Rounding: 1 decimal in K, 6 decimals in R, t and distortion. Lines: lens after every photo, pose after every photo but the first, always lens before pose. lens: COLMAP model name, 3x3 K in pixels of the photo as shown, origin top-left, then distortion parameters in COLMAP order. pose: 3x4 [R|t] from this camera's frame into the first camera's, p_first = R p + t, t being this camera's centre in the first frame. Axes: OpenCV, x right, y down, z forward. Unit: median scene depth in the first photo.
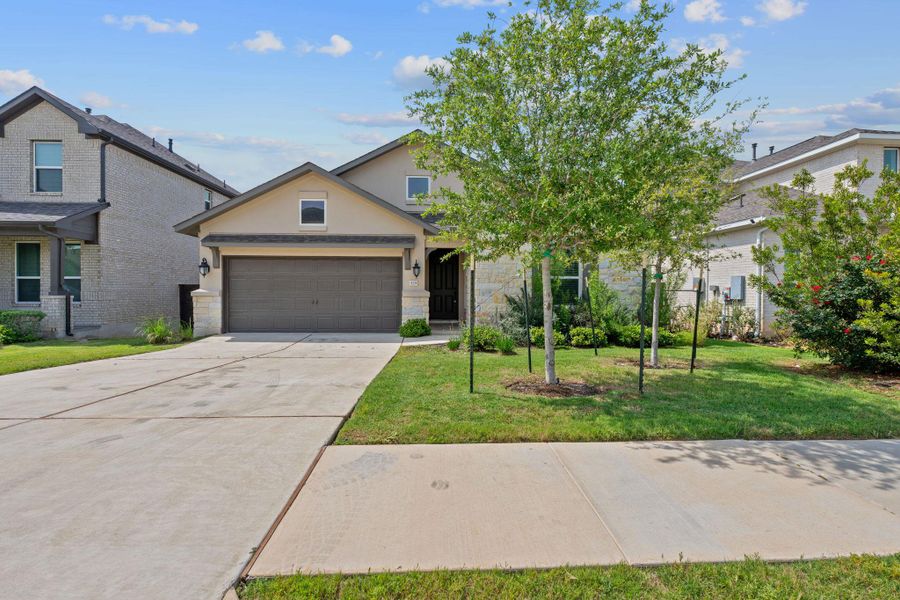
lens RADIAL K [[399.8, 0, 450.7], [0, 399.8, 282.6], [0, 0, 1]] dist [-0.007512, 0.000546]
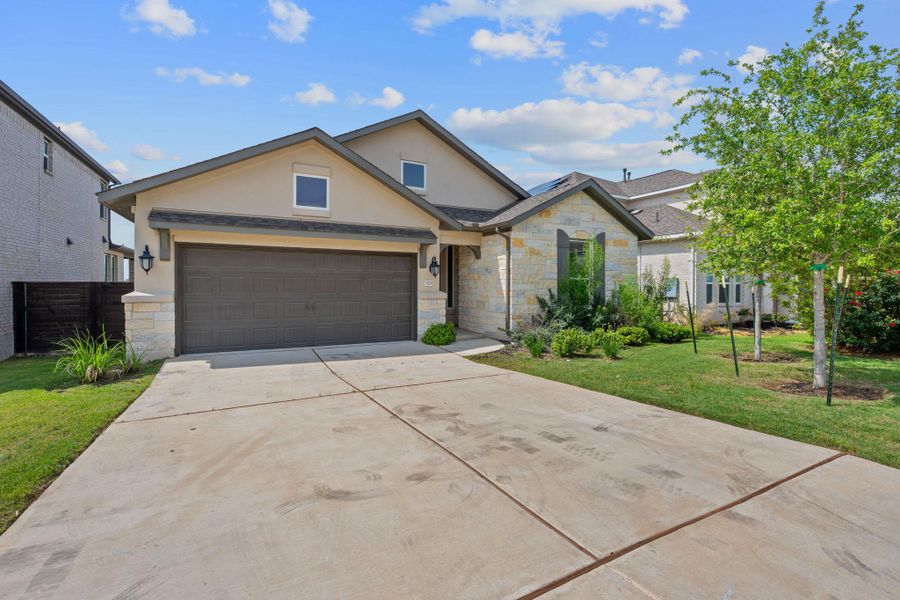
lens RADIAL K [[399.8, 0, 450.7], [0, 399.8, 282.6], [0, 0, 1]] dist [-0.007512, 0.000546]
pose [[0.905609, 0.003566, 0.424099, -0.430434], [-0.009935, 0.999869, 0.012807, -0.011966], [-0.423998, -0.015812, 0.905525, 0.179548]]
